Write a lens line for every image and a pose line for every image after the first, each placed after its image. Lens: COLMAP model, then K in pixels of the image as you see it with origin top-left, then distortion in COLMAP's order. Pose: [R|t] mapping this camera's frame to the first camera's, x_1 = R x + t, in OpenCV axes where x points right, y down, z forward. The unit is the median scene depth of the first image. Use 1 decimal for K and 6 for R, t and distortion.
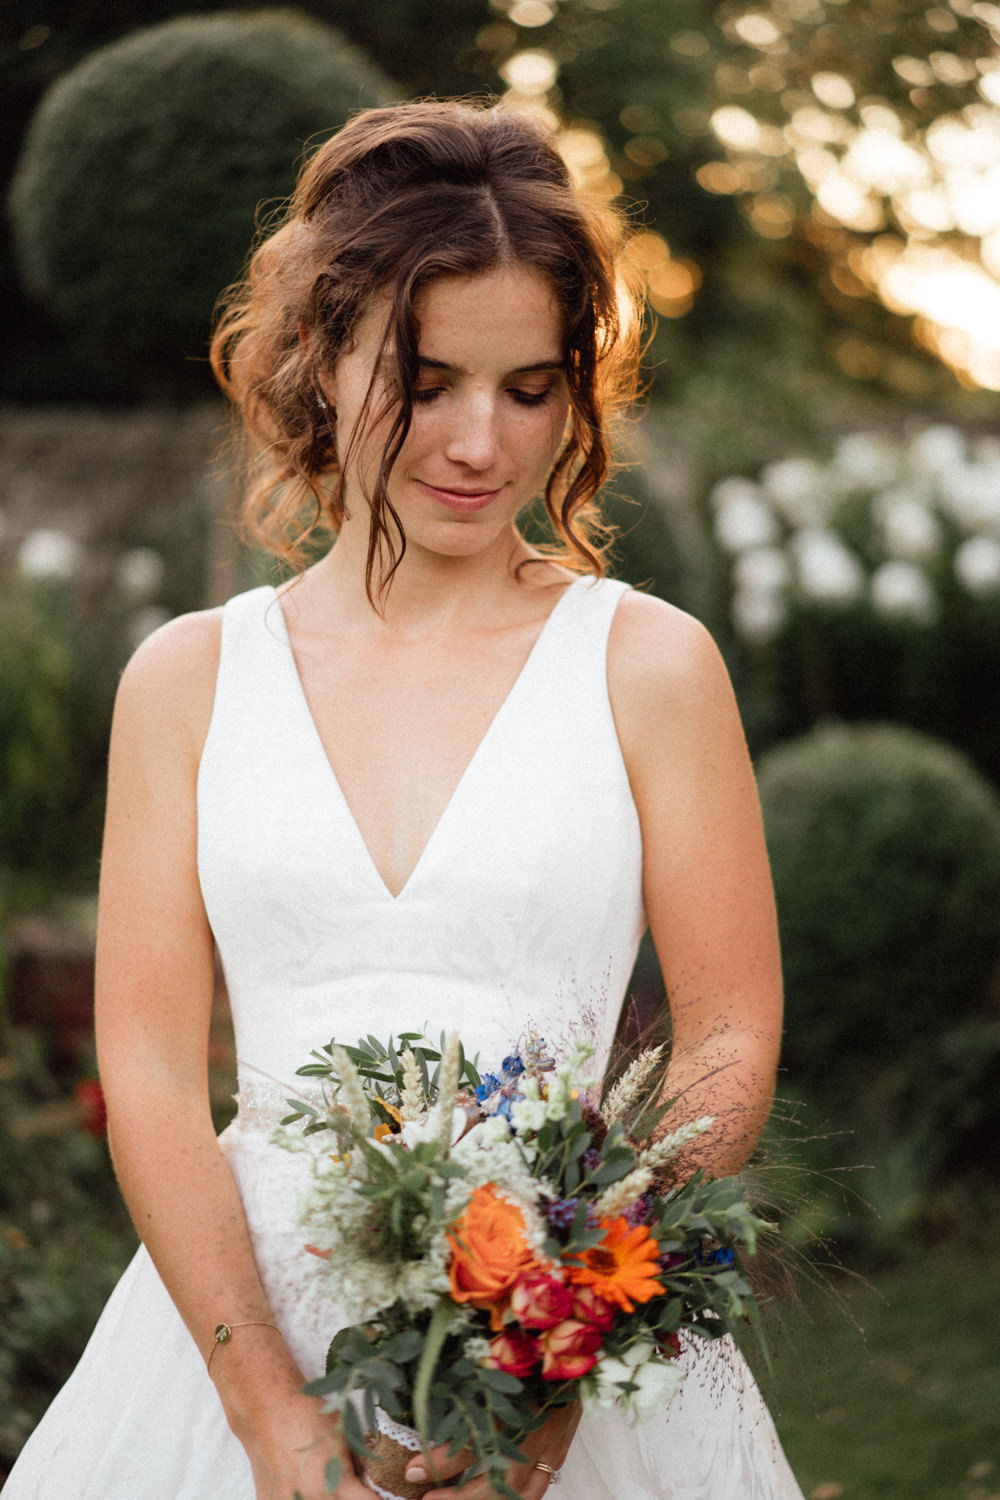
lens RADIAL K [[2267.3, 0, 484.1], [0, 2267.3, 757.2], [0, 0, 1]] dist [0.005060, 0.000000]
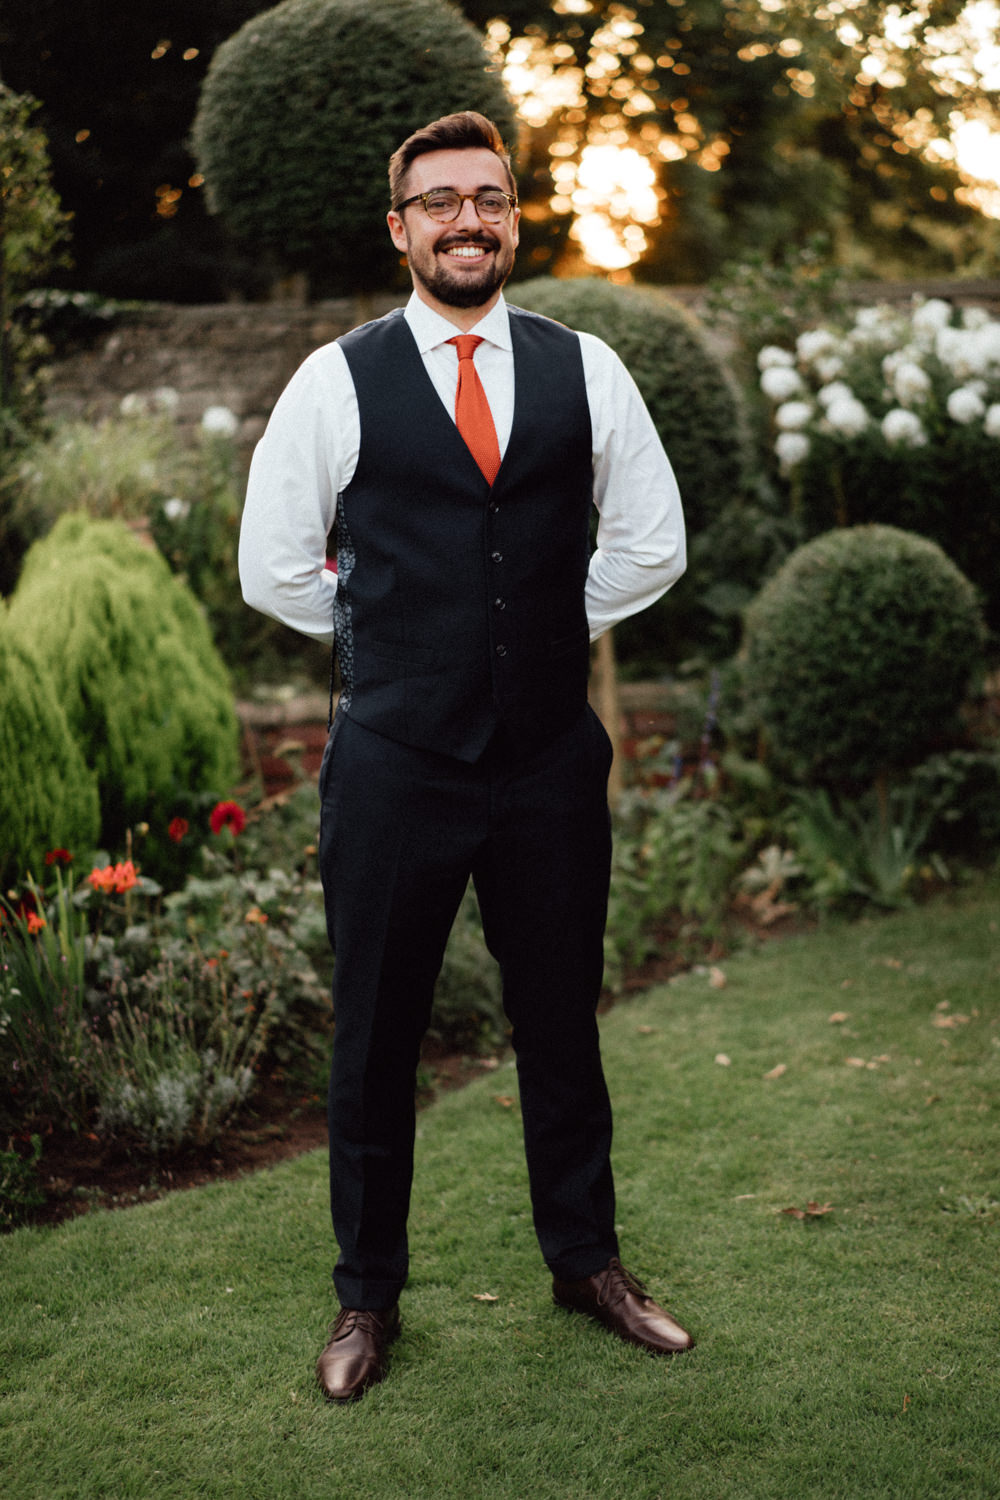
lens RADIAL K [[2267.3, 0, 485.9], [0, 2267.3, 753.4], [0, 0, 1]] dist [0.005060, 0.000000]
pose [[0.999429, -0.025804, -0.021803, -0.027246], [0.026950, 0.998178, 0.053989, 0.034370], [0.020370, -0.054546, 0.998303, -0.287368]]
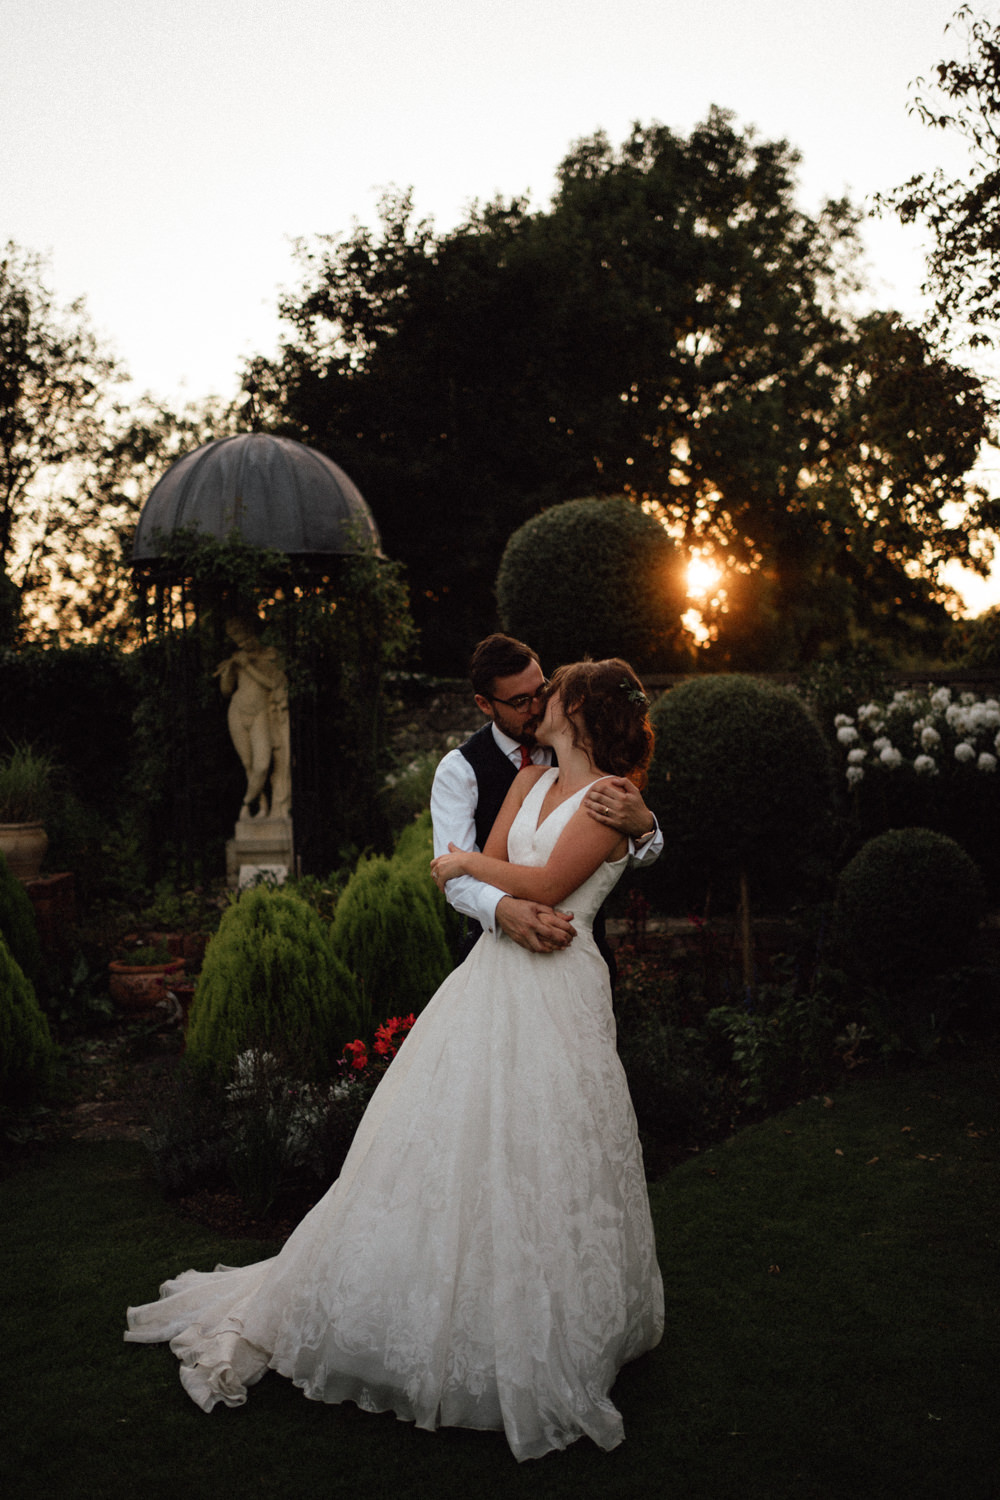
lens RADIAL K [[1487.9, 0, 497.5], [0, 1487.9, 762.8], [0, 0, 1]] dist [0.023031, 0.000000]
pose [[0.995749, -0.011480, -0.091389, -0.081390], [0.005003, 0.997478, -0.070793, 0.020928], [0.091972, 0.070035, 0.993296, -0.396650]]
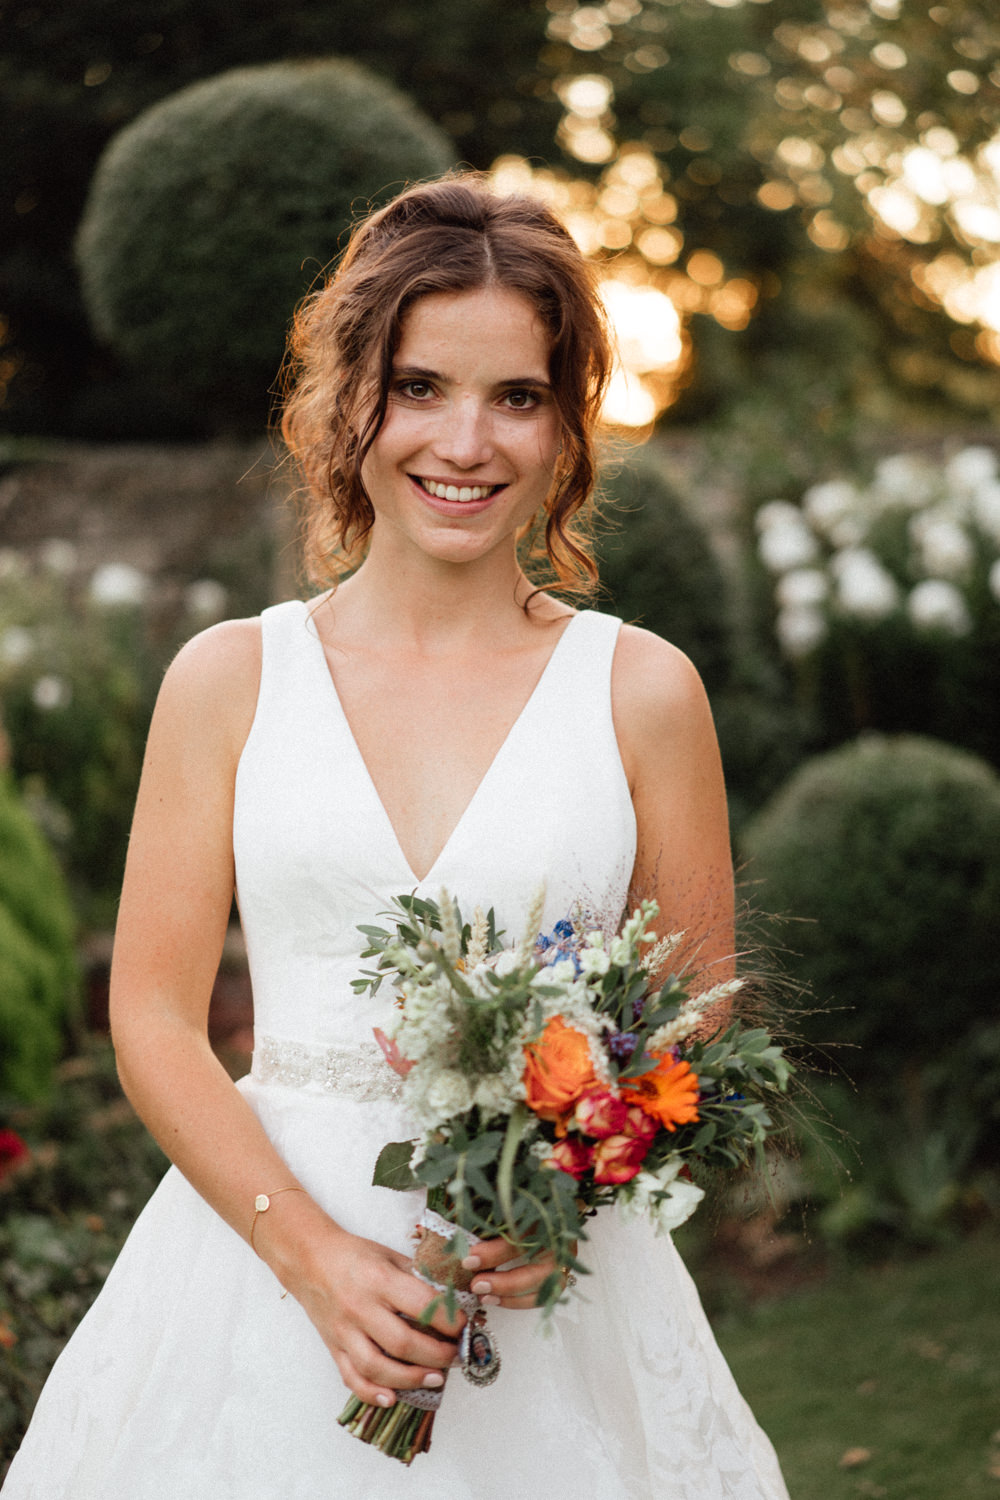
lens RADIAL K [[2267.3, 0, 510.3], [0, 2267.3, 748.8], [0, 0, 1]] dist [0.005060, 0.000000]
pose [[0.999660, -0.016551, -0.020162, 0.008395], [0.016319, 0.999800, -0.011599, 0.000884], [0.020350, 0.011266, 0.999729, -0.040716]]
